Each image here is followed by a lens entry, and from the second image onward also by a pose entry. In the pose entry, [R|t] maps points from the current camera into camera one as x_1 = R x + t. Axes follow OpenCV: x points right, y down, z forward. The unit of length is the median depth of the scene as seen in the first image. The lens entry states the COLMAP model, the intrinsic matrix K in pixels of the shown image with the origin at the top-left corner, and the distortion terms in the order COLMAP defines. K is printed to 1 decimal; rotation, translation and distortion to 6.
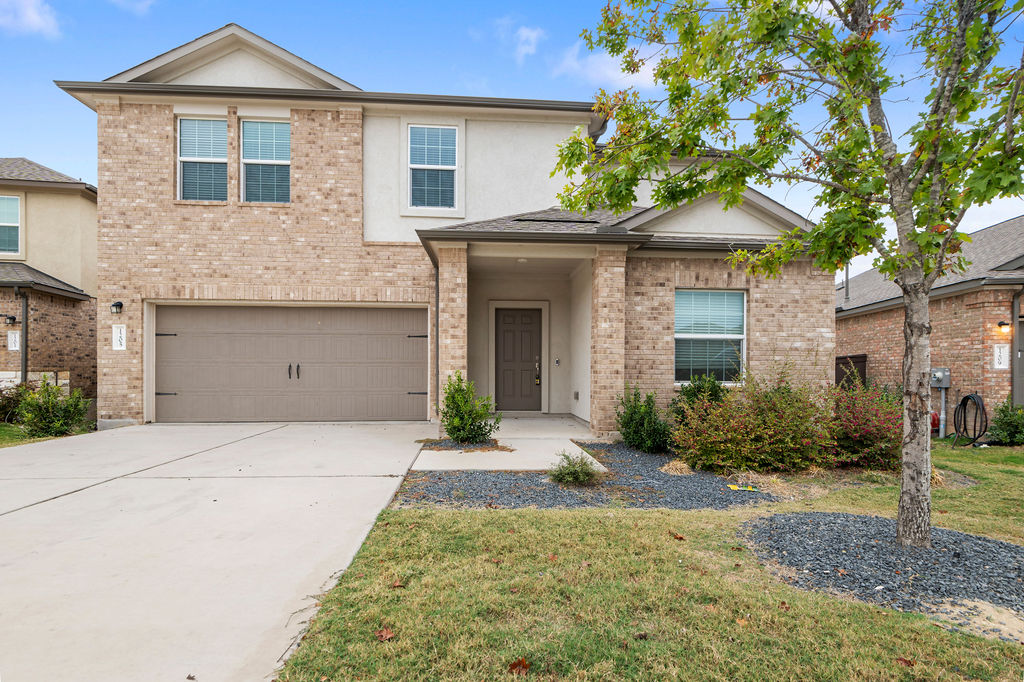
lens RADIAL K [[453.0, 0, 529.1], [0, 453.0, 371.1], [0, 0, 1]] dist [-0.002313, -0.000665]
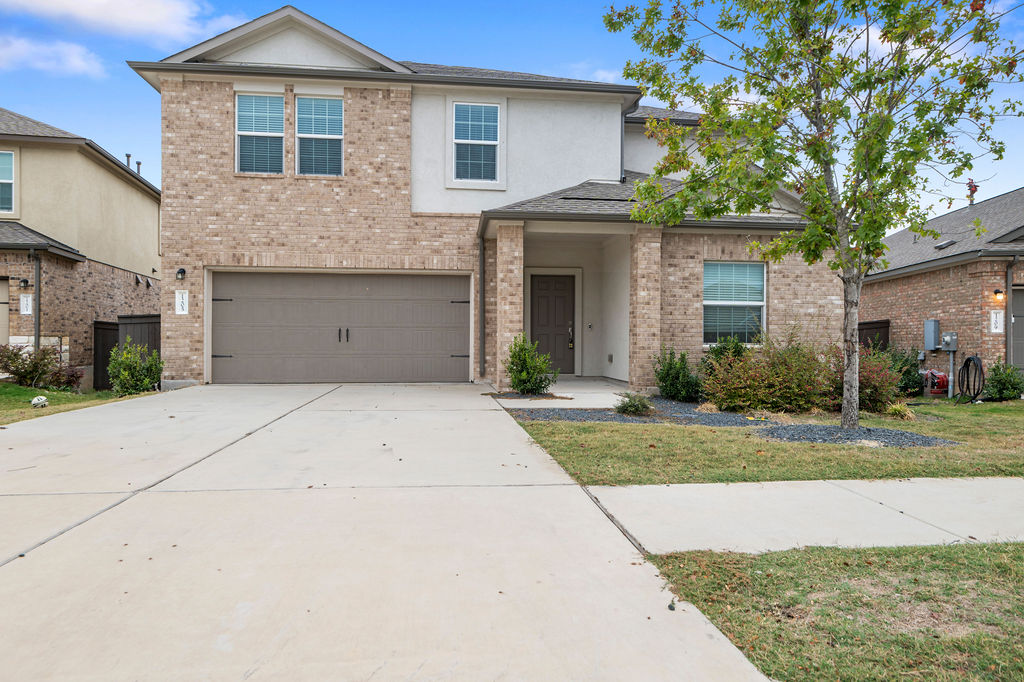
lens RADIAL K [[632.3, 0, 512.0], [0, 632.3, 341.0], [0, 0, 1]] dist [0.001640, 0.000356]
pose [[0.999331, 0.000043, 0.036578, -0.190613], [0.000149, 0.999986, -0.005261, 0.023061], [-0.036578, 0.005263, 0.999317, -0.499114]]
